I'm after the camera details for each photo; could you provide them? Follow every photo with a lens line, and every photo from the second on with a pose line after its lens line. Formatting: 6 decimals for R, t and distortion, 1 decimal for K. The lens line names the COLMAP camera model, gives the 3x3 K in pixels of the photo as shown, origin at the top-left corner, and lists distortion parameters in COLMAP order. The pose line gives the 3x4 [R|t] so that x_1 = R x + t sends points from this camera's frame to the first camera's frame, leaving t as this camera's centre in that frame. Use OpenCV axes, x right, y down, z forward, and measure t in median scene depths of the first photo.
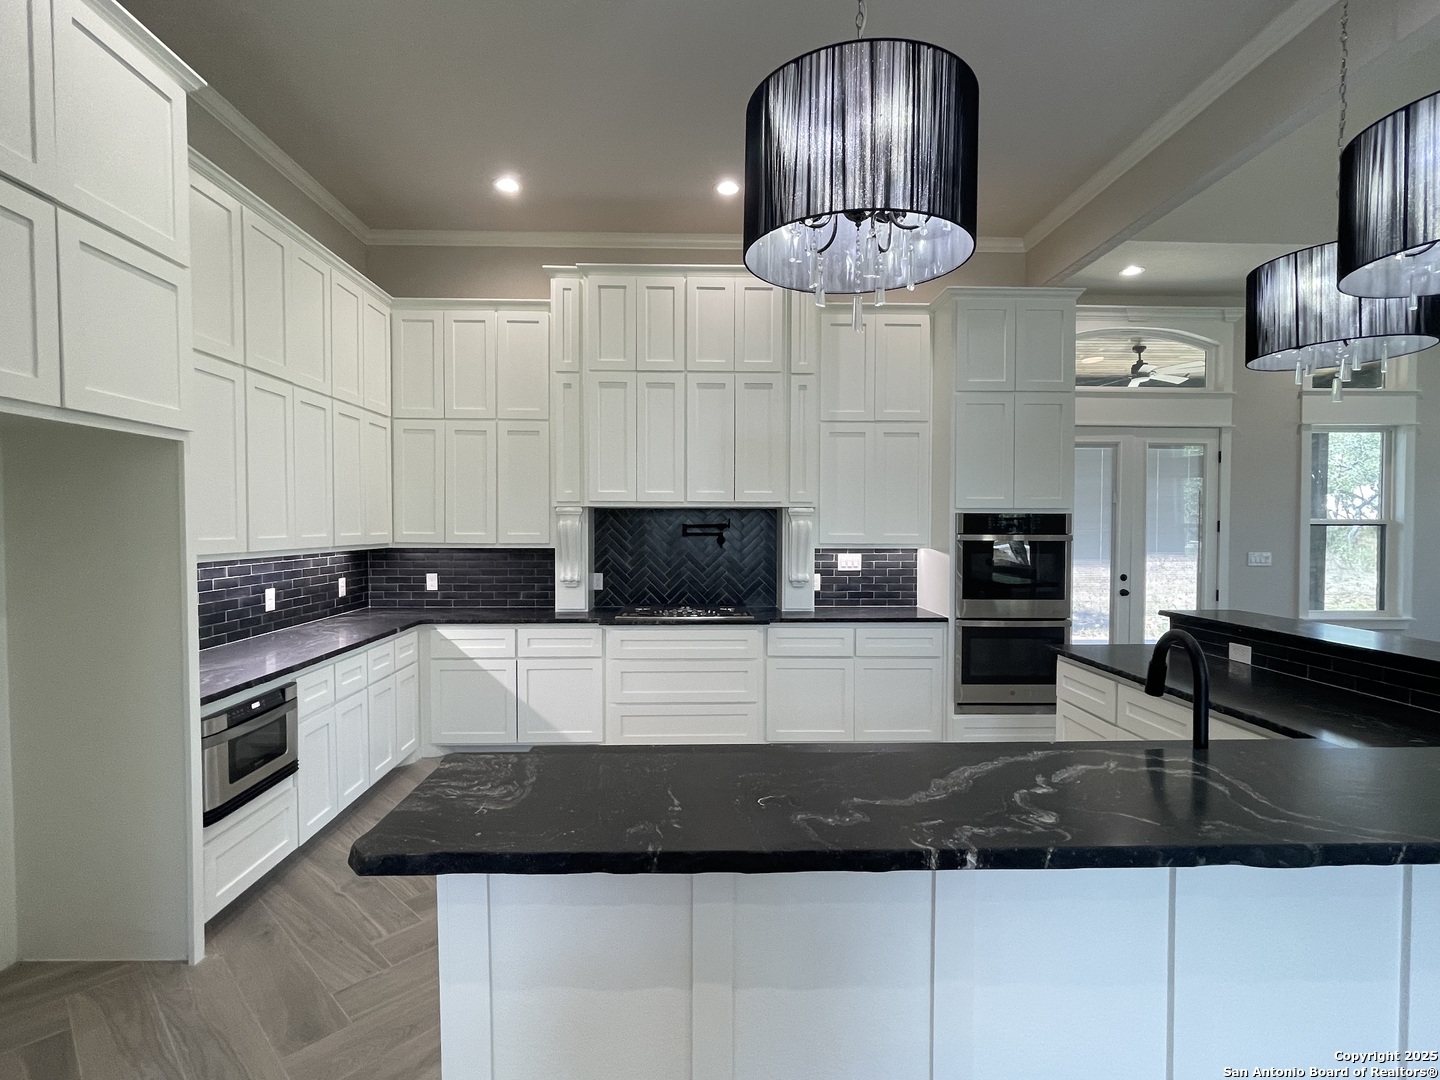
lens RADIAL K [[718.7, 0, 714.5], [0, 718.7, 535.9], [0, 0, 1]] dist [0.005874, 0.001362]
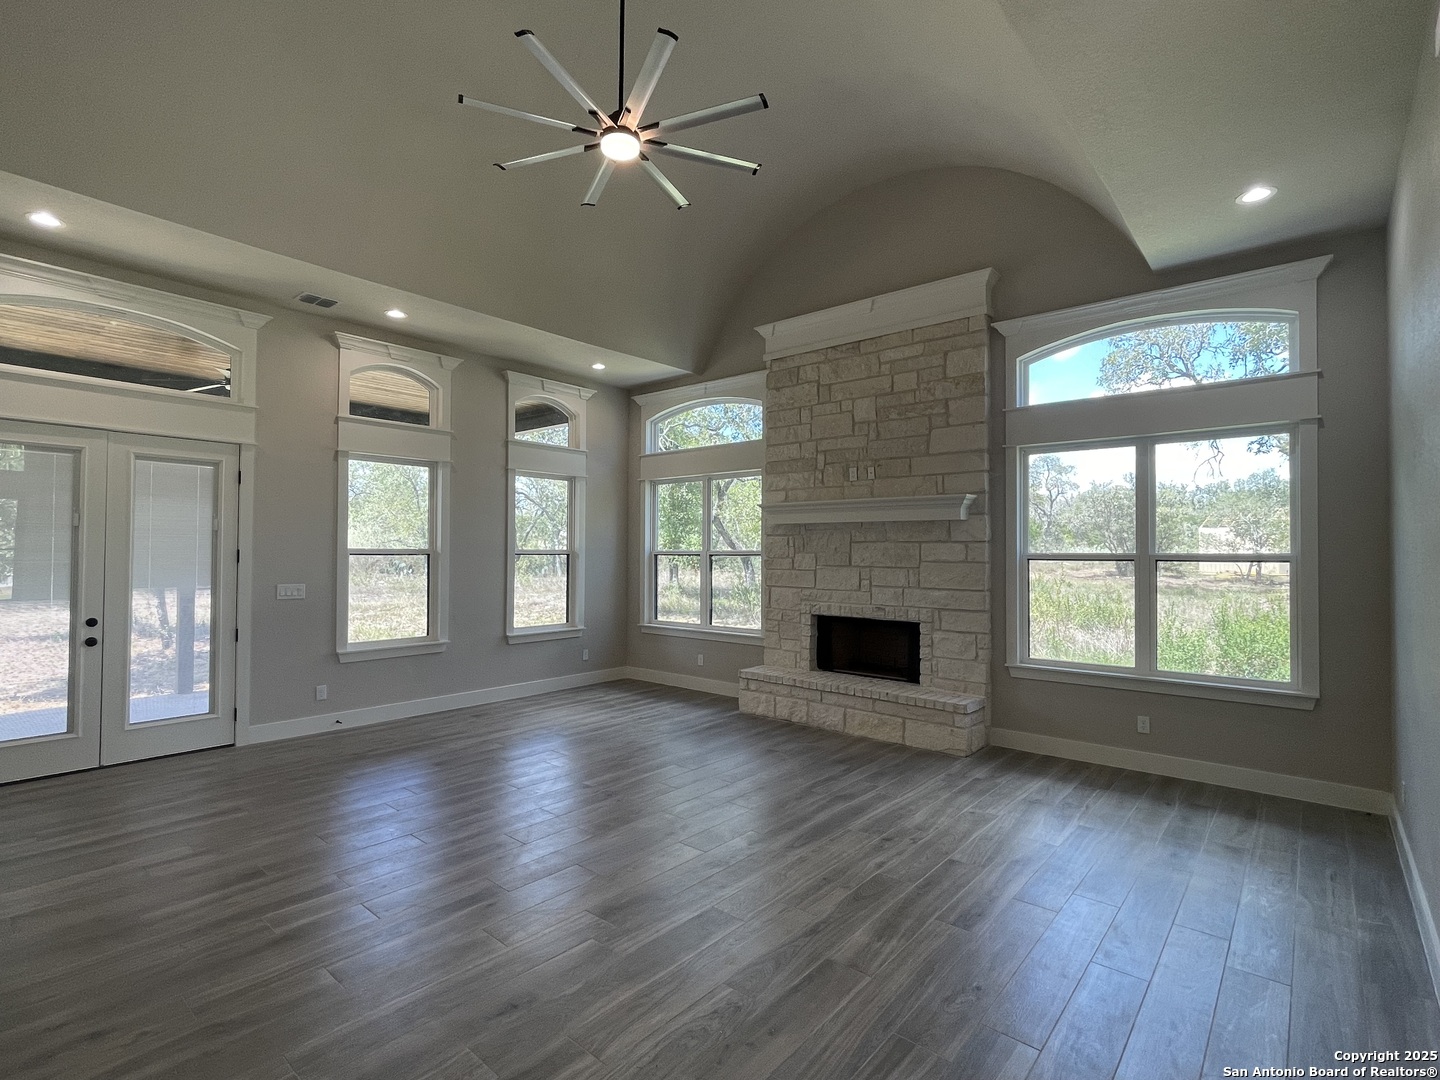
lens RADIAL K [[701.1, 0, 714.8], [0, 701.1, 540.1], [0, 0, 1]] dist [0.000881, 0.002583]
pose [[0.683164, 0.014963, 0.730111, 0.471838], [0.010436, 0.999488, -0.030248, -0.000871], [-0.730190, 0.028284, 0.682658, -0.007886]]
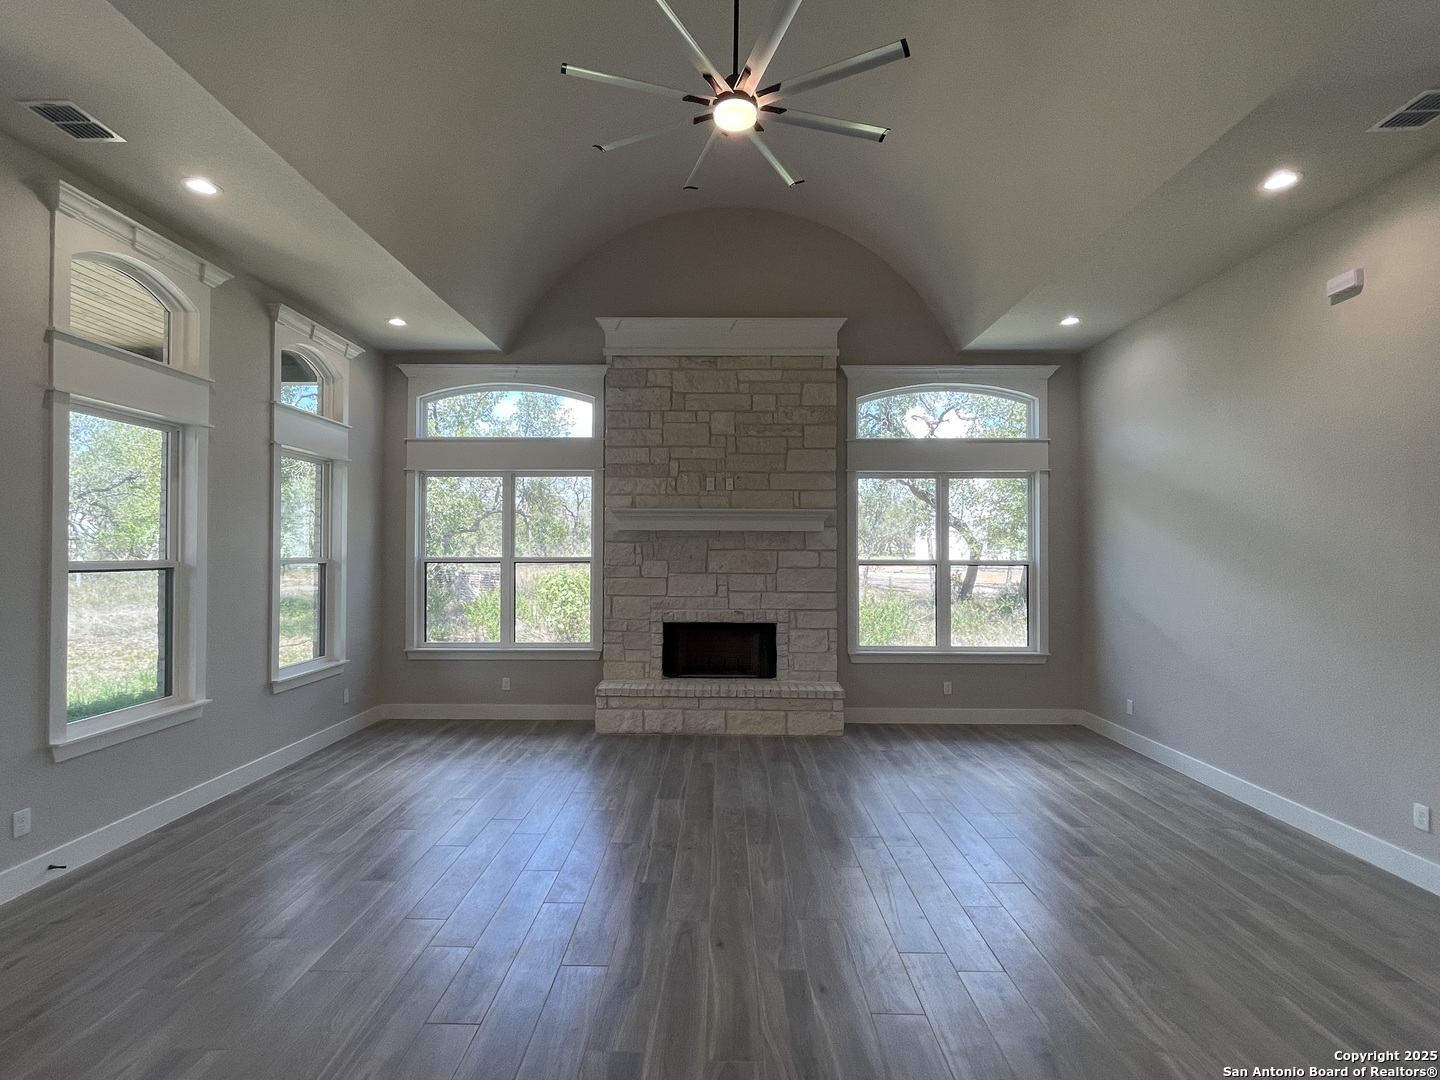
lens RADIAL K [[701.1, 0, 708.1], [0, 701.1, 541.9], [0, 0, 1]] dist [0.000881, 0.002583]
pose [[0.056794, 0.012156, 0.998312, 0.307144], [0.016397, 0.999780, -0.013107, -0.023994], [-0.998251, 0.017114, 0.056582, 0.471270]]
